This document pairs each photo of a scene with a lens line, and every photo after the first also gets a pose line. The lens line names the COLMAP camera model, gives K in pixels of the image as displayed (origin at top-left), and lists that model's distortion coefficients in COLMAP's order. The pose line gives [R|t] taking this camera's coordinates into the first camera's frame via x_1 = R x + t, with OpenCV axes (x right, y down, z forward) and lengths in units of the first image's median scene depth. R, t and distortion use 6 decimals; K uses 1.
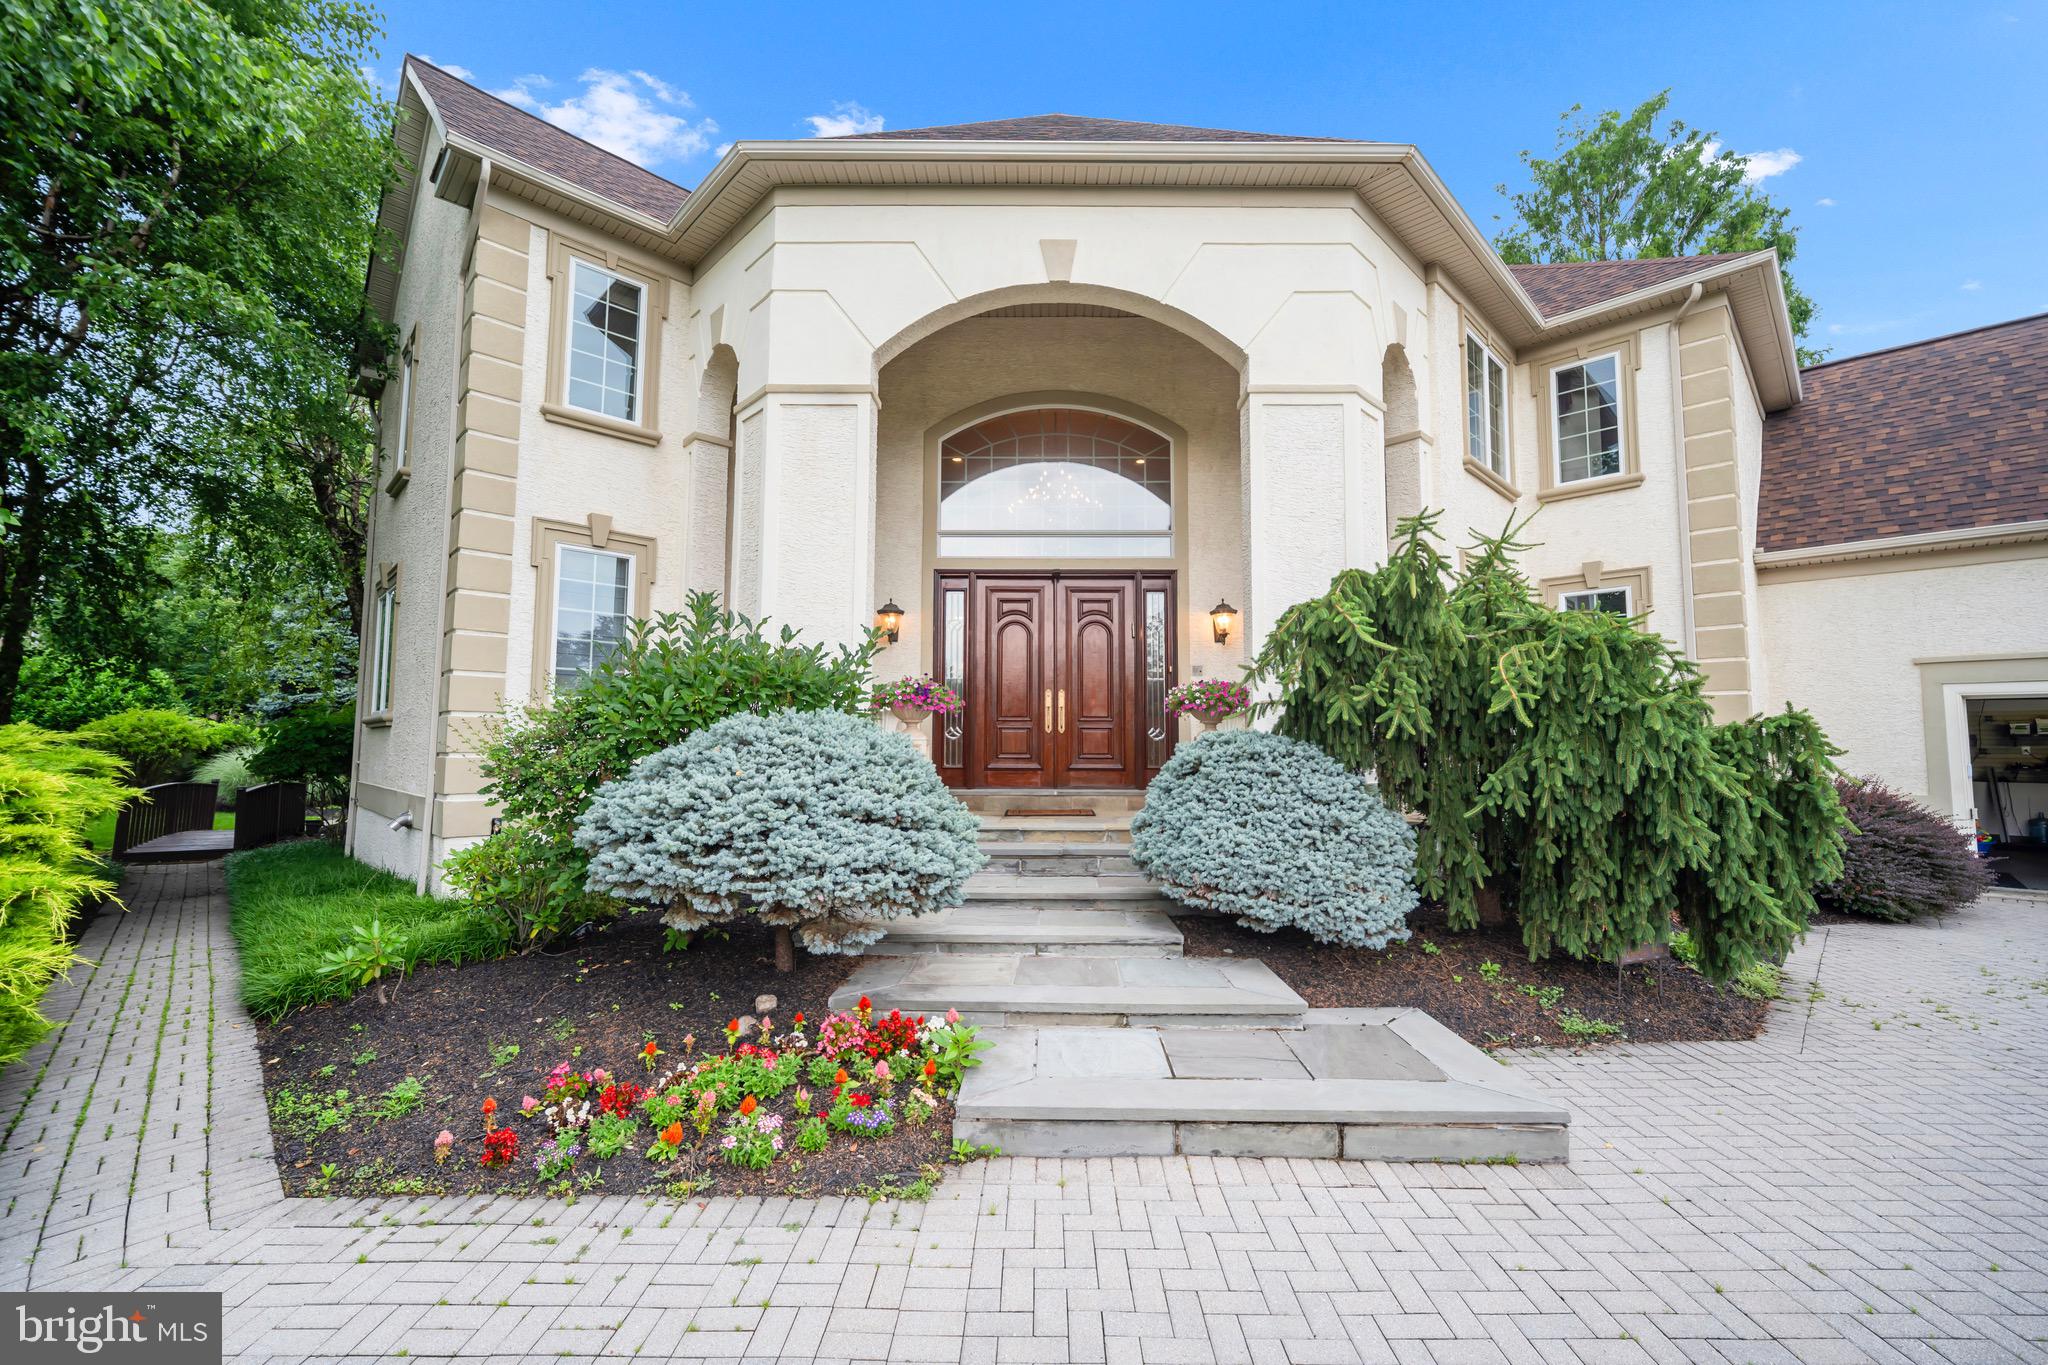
lens RADIAL K [[848.6, 0, 1030.6], [0, 848.6, 673.5], [0, 0, 1]] dist [0.002832, -0.000052]
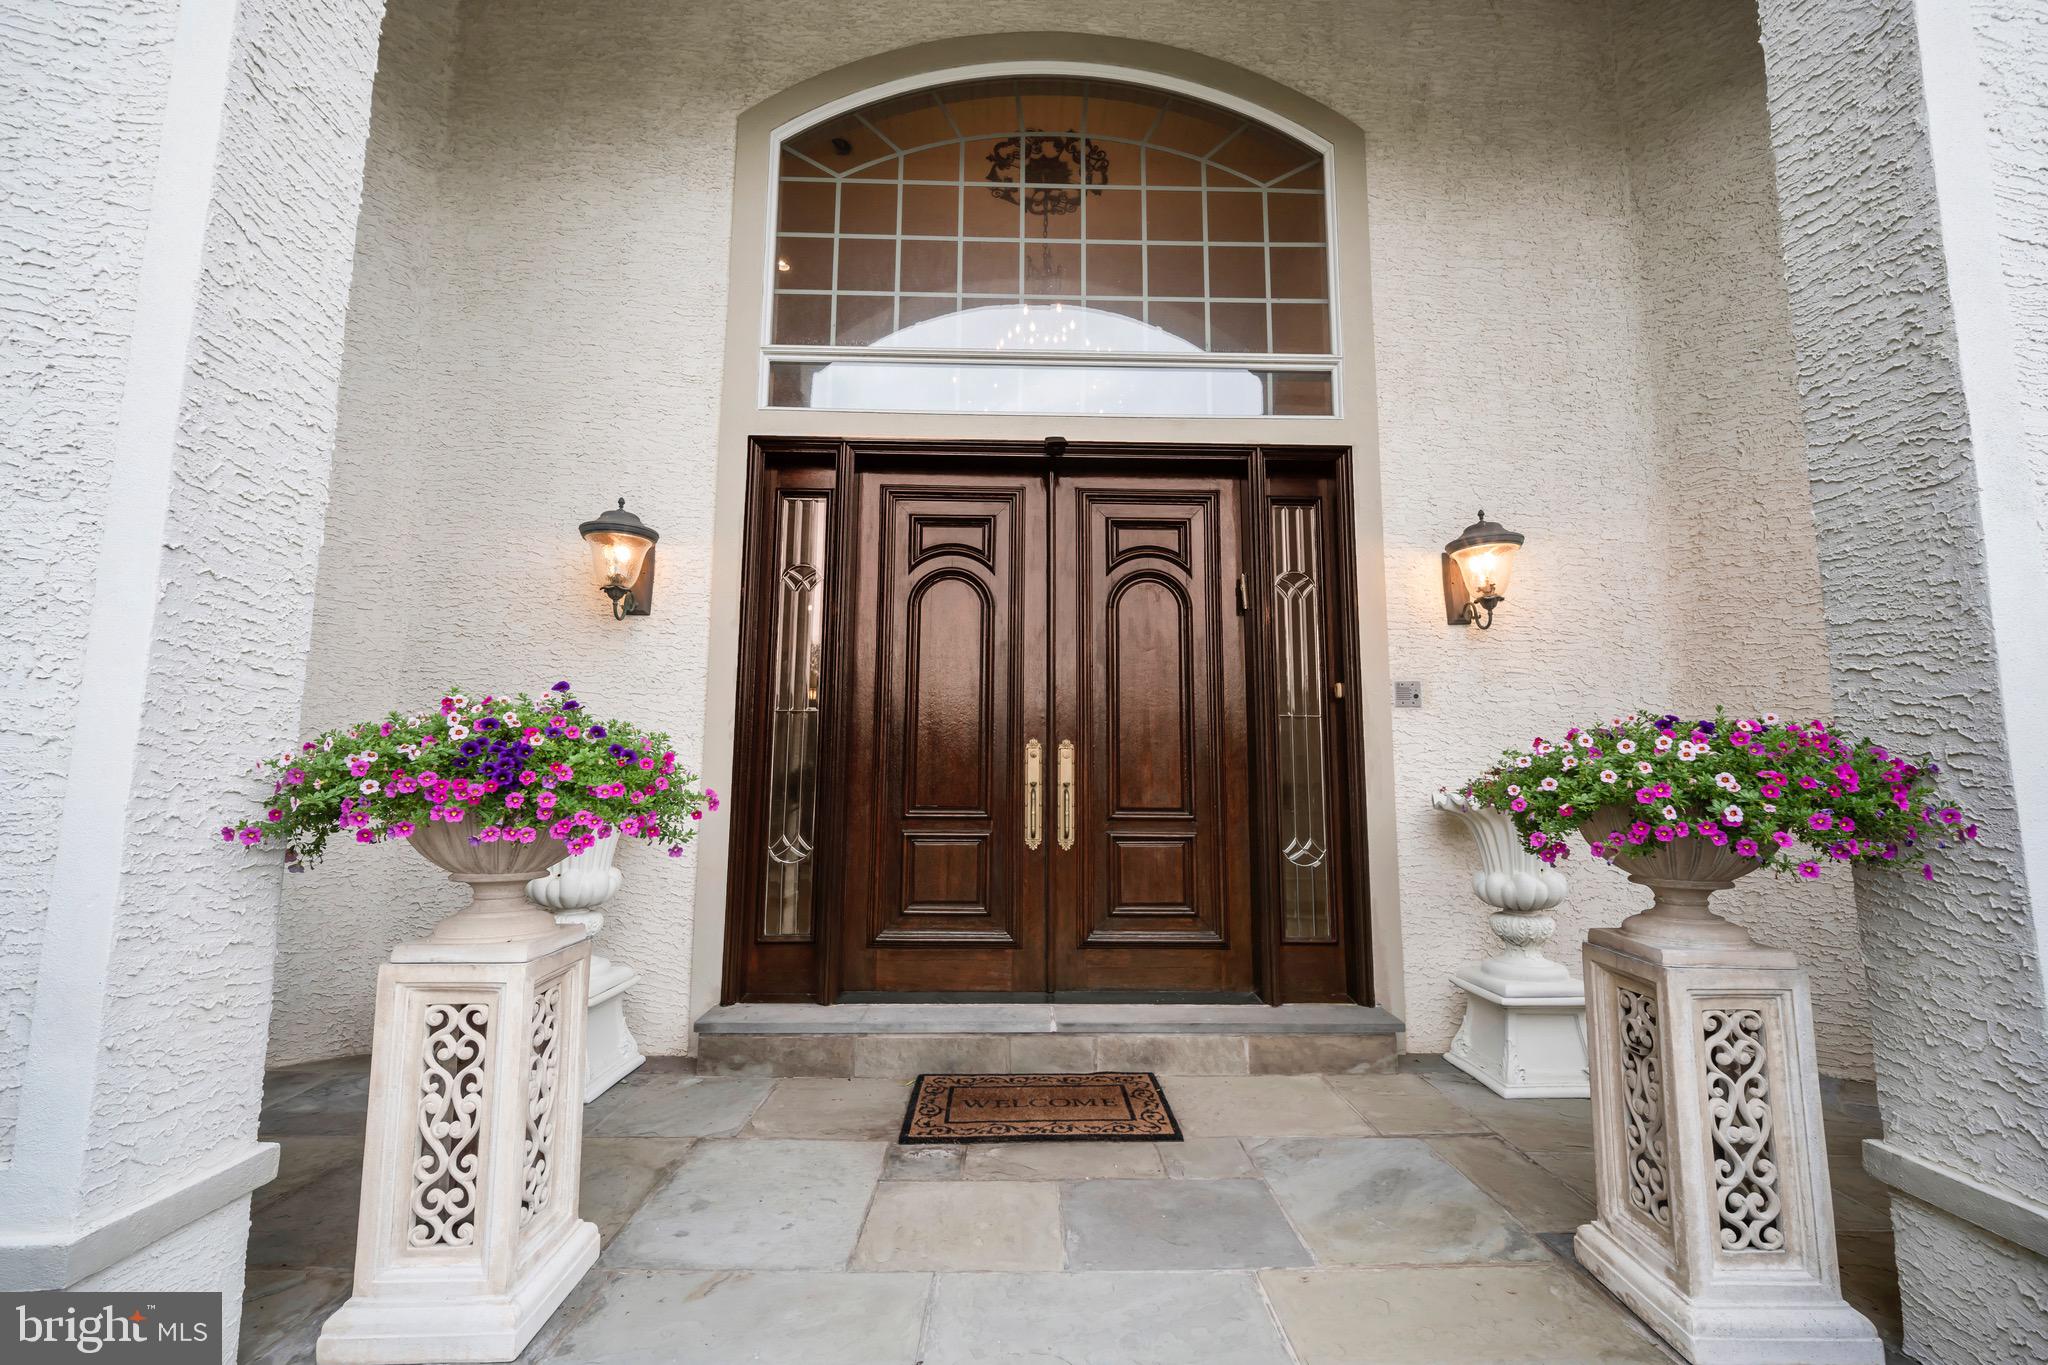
lens RADIAL K [[848.6, 0, 1019.6], [0, 848.6, 675.5], [0, 0, 1]] dist [0.002832, -0.000052]
pose [[0.998556, 0.009721, 0.052827, -0.006987], [-0.007404, 0.999010, -0.043875, 0.005980], [-0.053202, 0.043421, 0.997639, 0.597001]]
